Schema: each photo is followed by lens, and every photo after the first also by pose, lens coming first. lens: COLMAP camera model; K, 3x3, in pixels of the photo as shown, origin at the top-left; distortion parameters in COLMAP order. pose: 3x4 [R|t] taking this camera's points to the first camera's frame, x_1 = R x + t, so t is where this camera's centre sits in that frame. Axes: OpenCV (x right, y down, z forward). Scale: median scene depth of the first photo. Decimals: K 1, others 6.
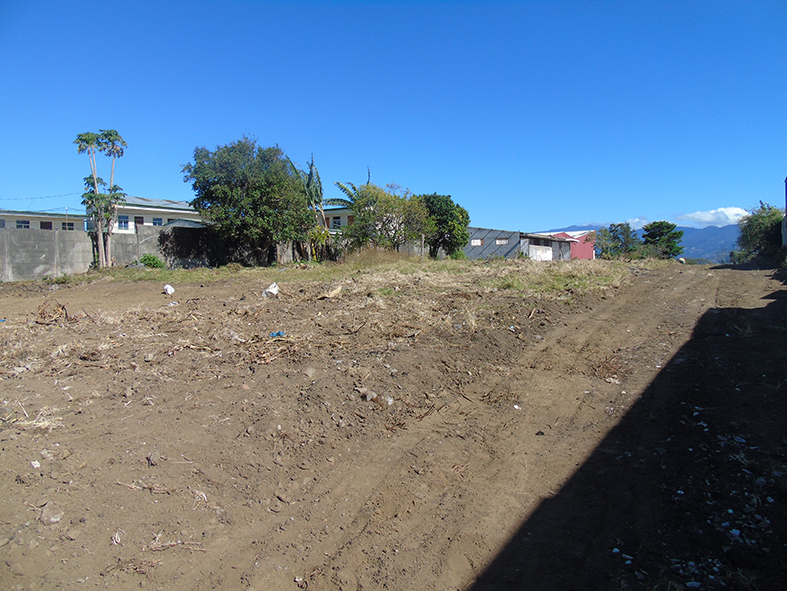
lens RADIAL K [[608.5, 0, 421.4], [0, 608.5, 295.9], [0, 0, 1]] dist [0.075128, -0.001474]
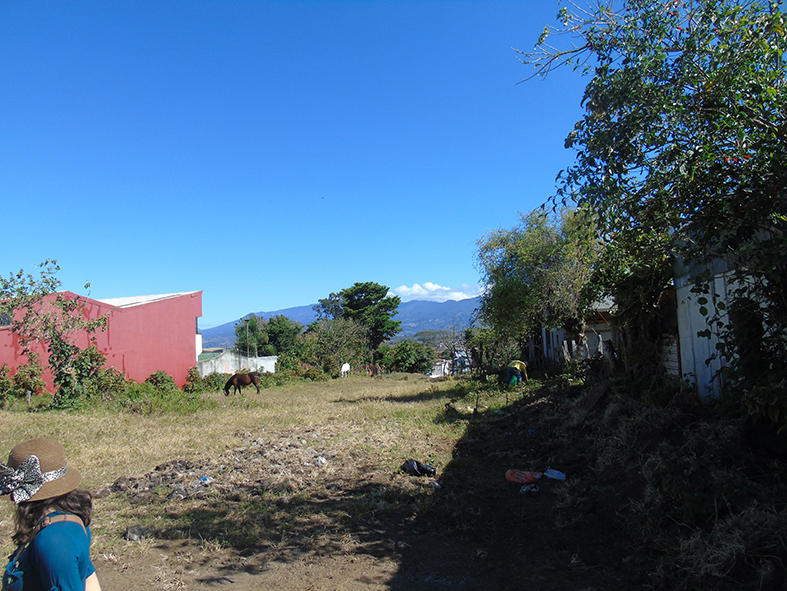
lens RADIAL K [[602.8, 0, 393.5], [0, 602.8, 295.5], [0, 0, 1]] dist [-0.000867, 0.003577]
pose [[0.942098, -0.006081, 0.335282, 0.393229], [0.047343, 0.992233, -0.115032, -0.066183], [-0.331978, 0.124244, 0.935069, 0.784830]]
